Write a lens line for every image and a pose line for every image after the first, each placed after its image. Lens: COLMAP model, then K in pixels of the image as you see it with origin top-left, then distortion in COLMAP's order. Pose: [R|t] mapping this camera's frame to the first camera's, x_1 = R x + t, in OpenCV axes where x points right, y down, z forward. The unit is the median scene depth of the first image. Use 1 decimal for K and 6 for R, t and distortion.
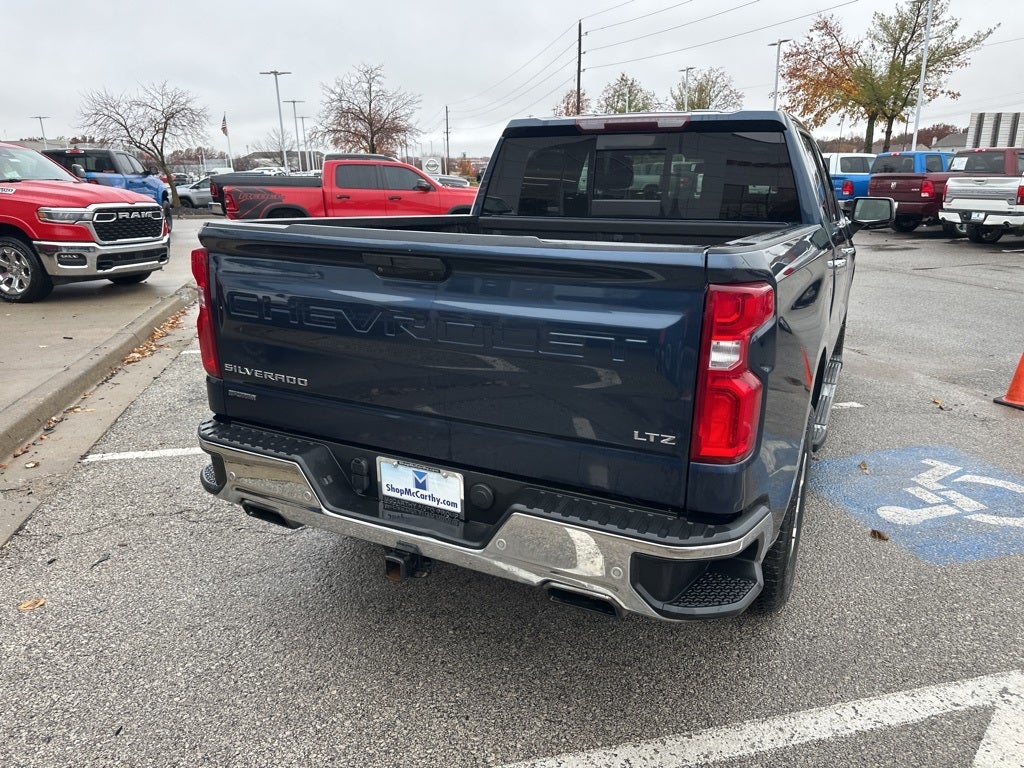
lens RADIAL K [[721.4, 0, 508.7], [0, 721.4, 385.5], [0, 0, 1]] dist [0.056204, -0.071223]
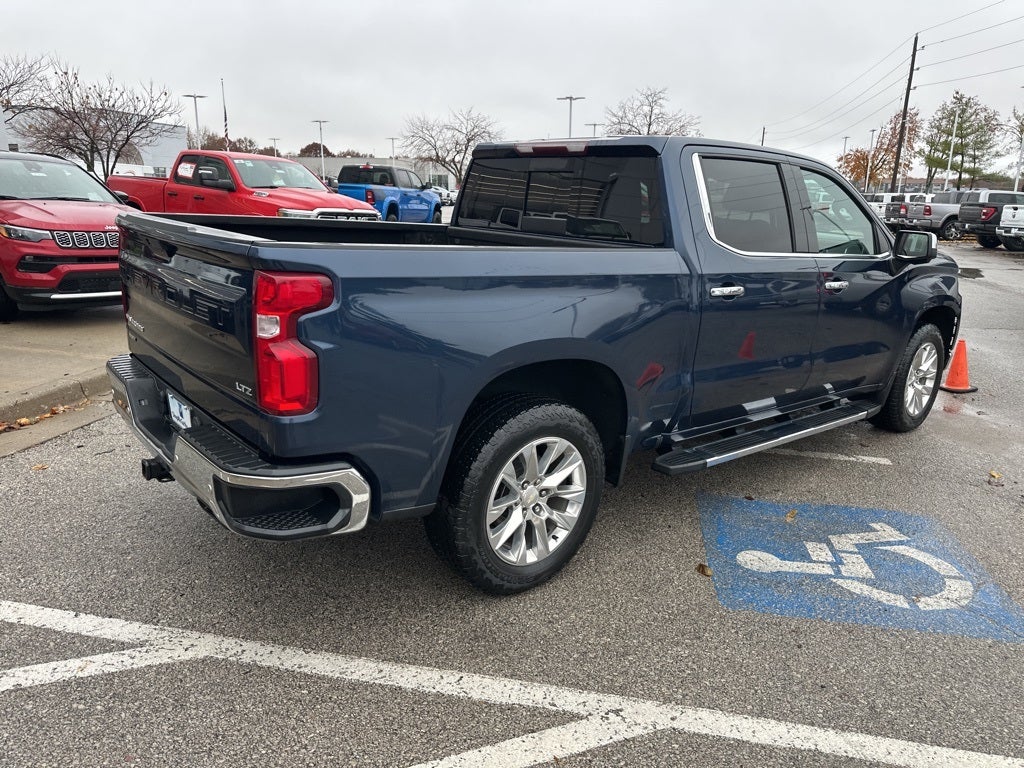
lens RADIAL K [[721.5, 0, 508.7], [0, 721.5, 381.0], [0, 0, 1]] dist [0.053299, -0.065433]
pose [[0.914424, 0.132269, -0.382535, 0.503232], [-0.144334, 0.989525, -0.002874, -0.002685], [0.378148, 0.057841, 0.923936, -0.003343]]
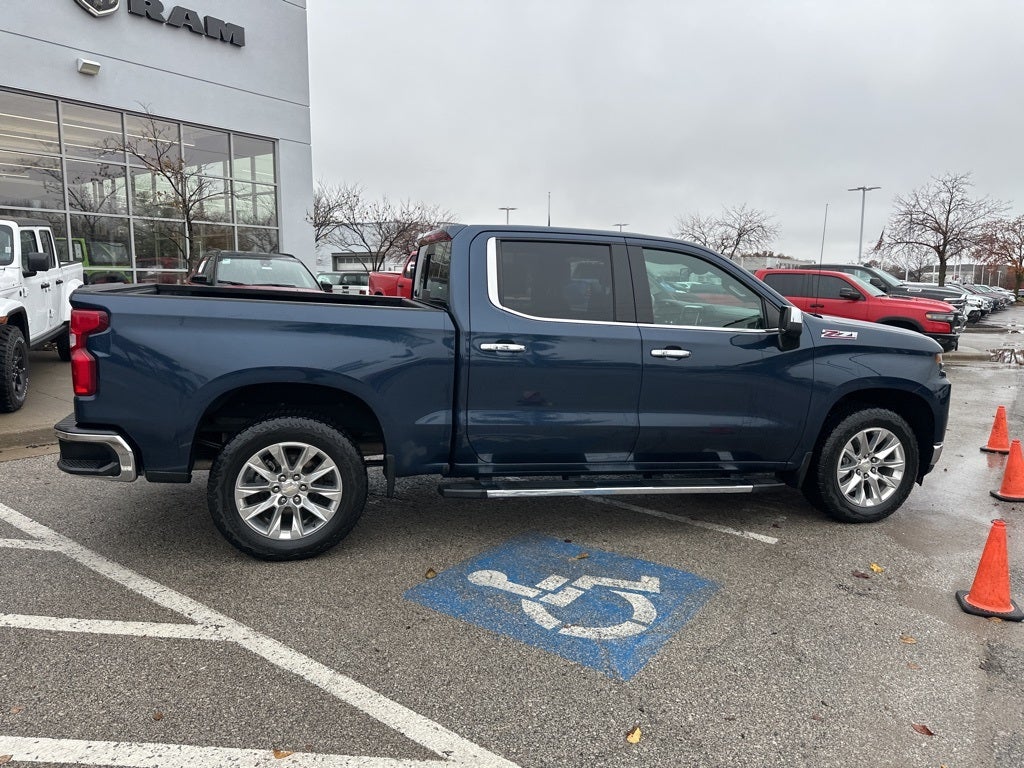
lens RADIAL K [[721.5, 0, 508.7], [0, 721.5, 381.0], [0, 0, 1]] dist [0.053299, -0.065433]
pose [[0.657186, 0.126176, -0.743093, 1.165467], [-0.237437, 0.970350, -0.045223, -0.057813], [0.715354, 0.206158, 0.667659, 0.217037]]
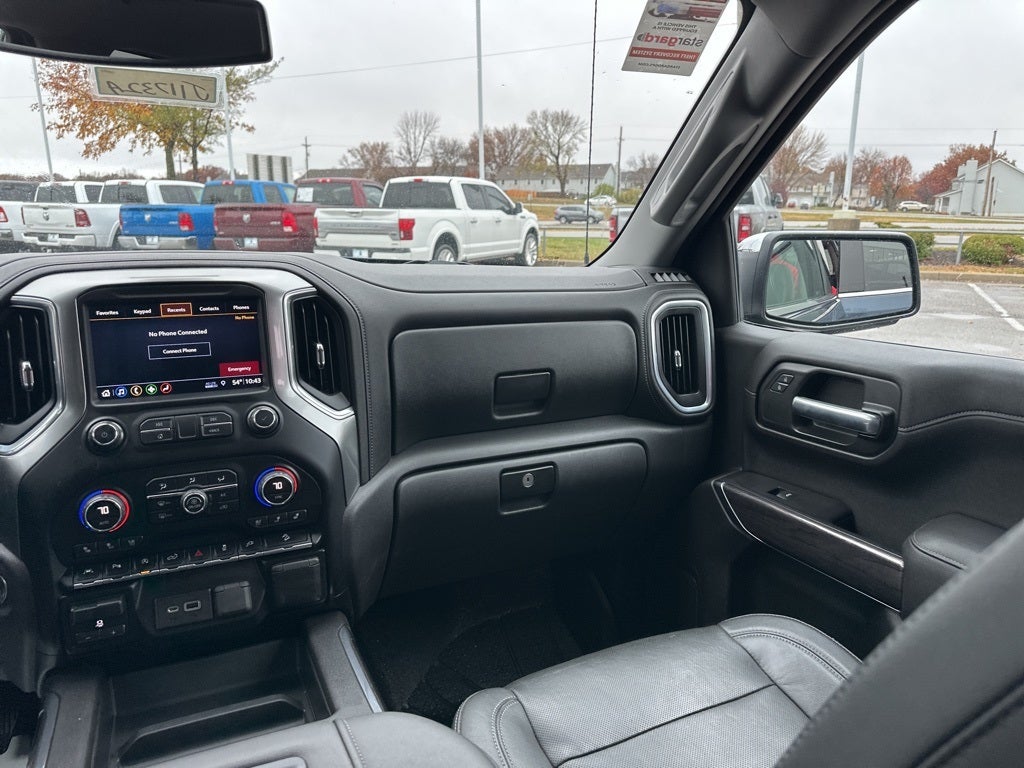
lens RADIAL K [[720.9, 0, 517.5], [0, 720.9, 381.5], [0, 0, 1]] dist [0.078639, -0.111673]
pose [[0.619850, -0.171164, 0.765826, 0.260482], [0.212318, 0.976103, 0.046313, -0.293137], [-0.755452, 0.133891, 0.641378, 1.132700]]
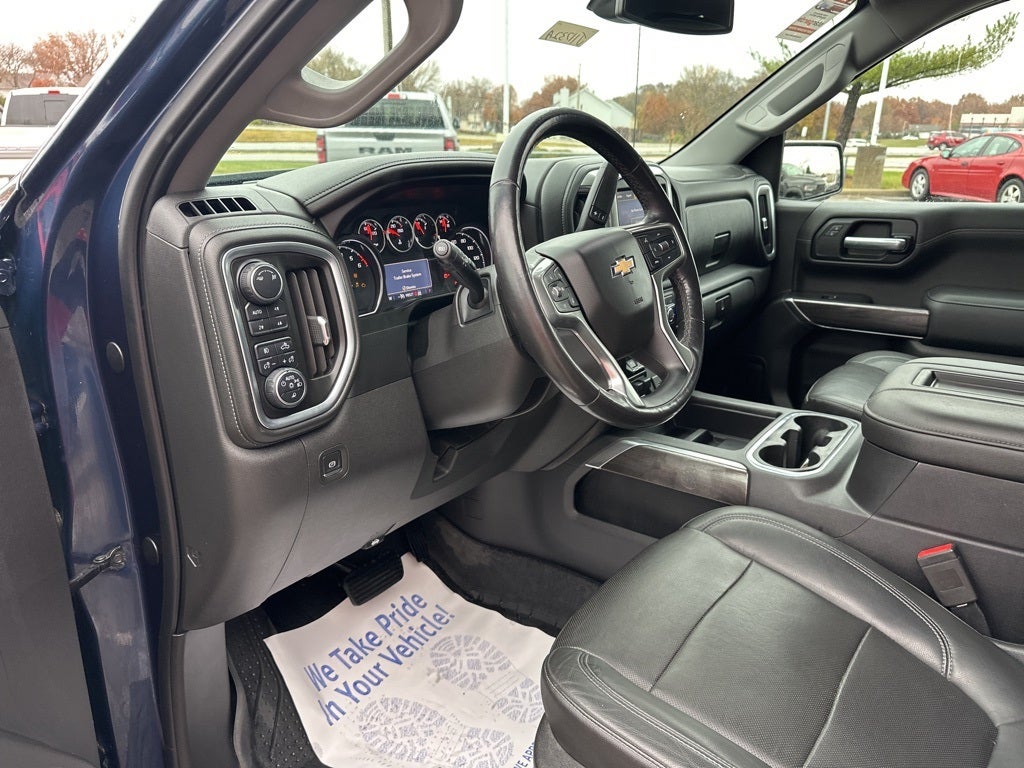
lens RADIAL K [[719.7, 0, 517.3], [0, 719.7, 377.8], [0, 0, 1]] dist [0.060736, -0.060840]
pose [[0.176086, -0.304866, 0.935976, 0.028309], [0.267107, 0.929957, 0.252655, -0.343735], [-0.947443, 0.205516, 0.245184, 1.330559]]
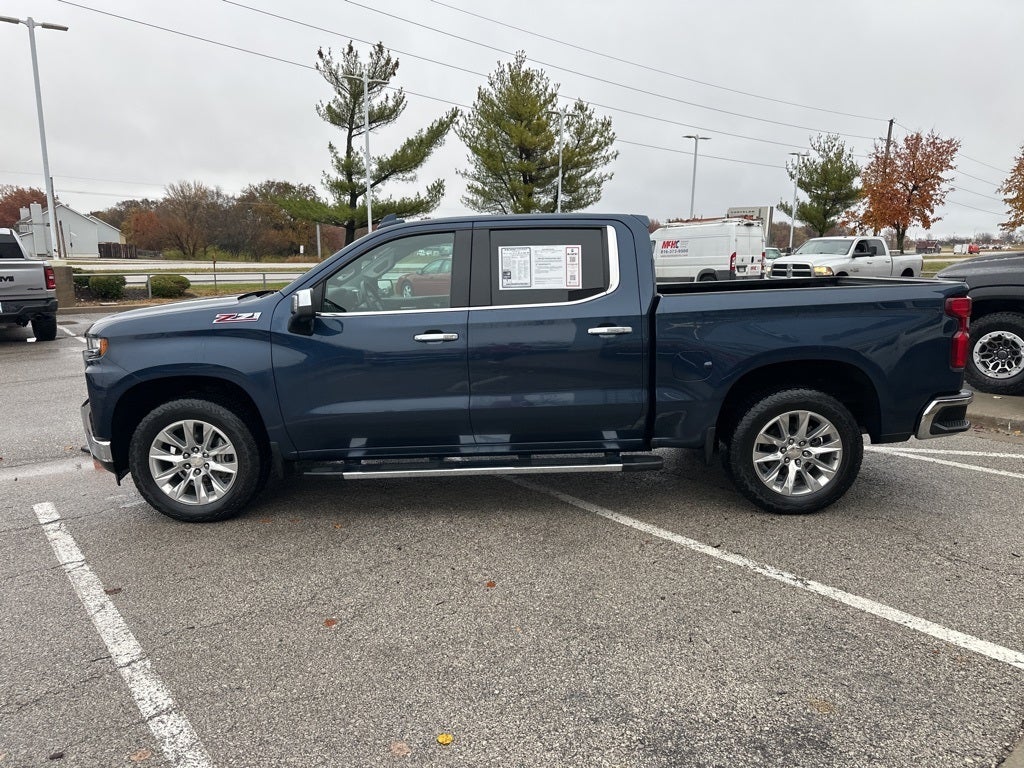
lens RADIAL K [[719.7, 0, 517.3], [0, 719.7, 377.8], [0, 0, 1]] dist [0.060736, -0.060840]
pose [[-0.452755, -0.146377, 0.879538, -0.939710], [0.254155, 0.924323, 0.284660, -0.487204], [-0.854645, 0.352420, -0.381289, 1.647533]]
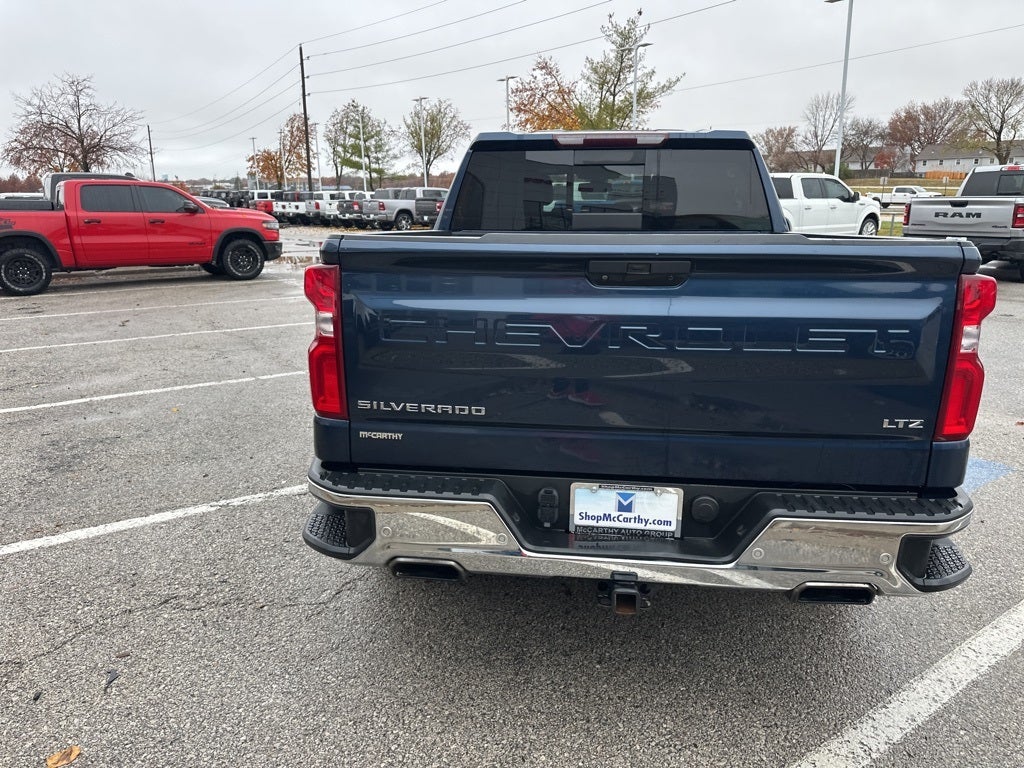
lens RADIAL K [[721.5, 0, 508.7], [0, 721.5, 381.0], [0, 0, 1]] dist [0.053299, -0.065433]
pose [[0.932631, -0.086929, 0.350203, -0.313072], [0.100507, 0.994720, -0.020747, -0.011027], [-0.346551, 0.054548, 0.936444, 0.092941]]
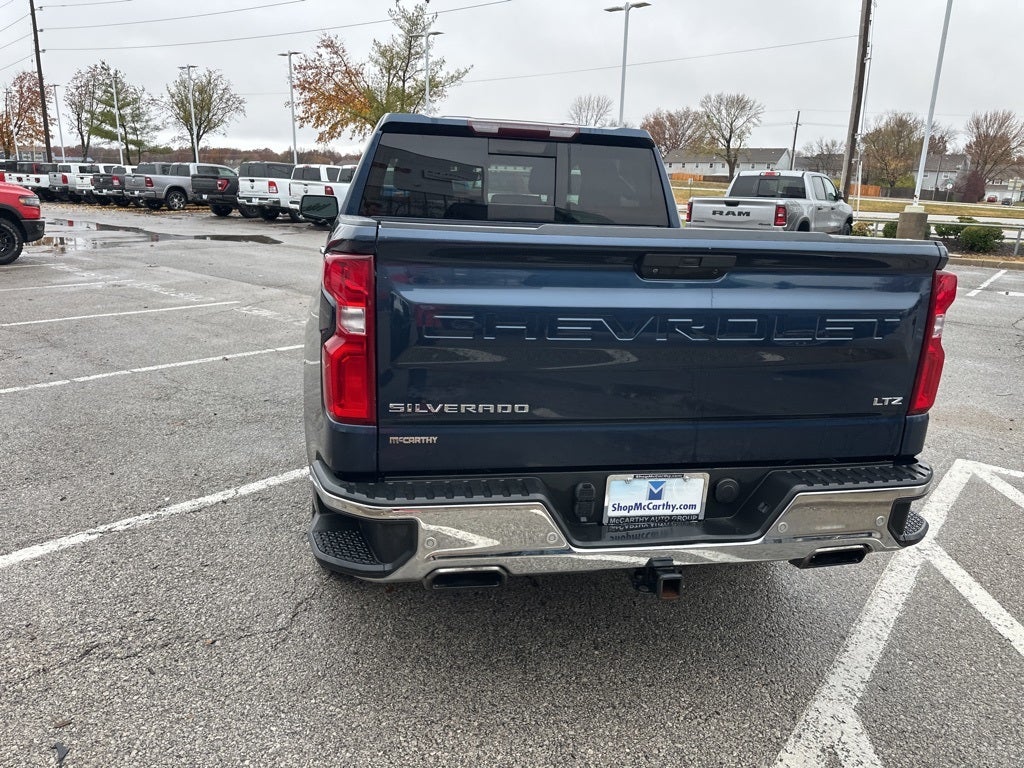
lens RADIAL K [[727.4, 0, 509.0], [0, 727.4, 375.8], [0, 0, 1]] dist [0.011621, -0.007494]
pose [[0.785892, -0.122379, 0.606133, -0.455840], [0.135316, 0.990499, 0.024536, -0.037162], [-0.603377, 0.062737, 0.794985, 0.187571]]
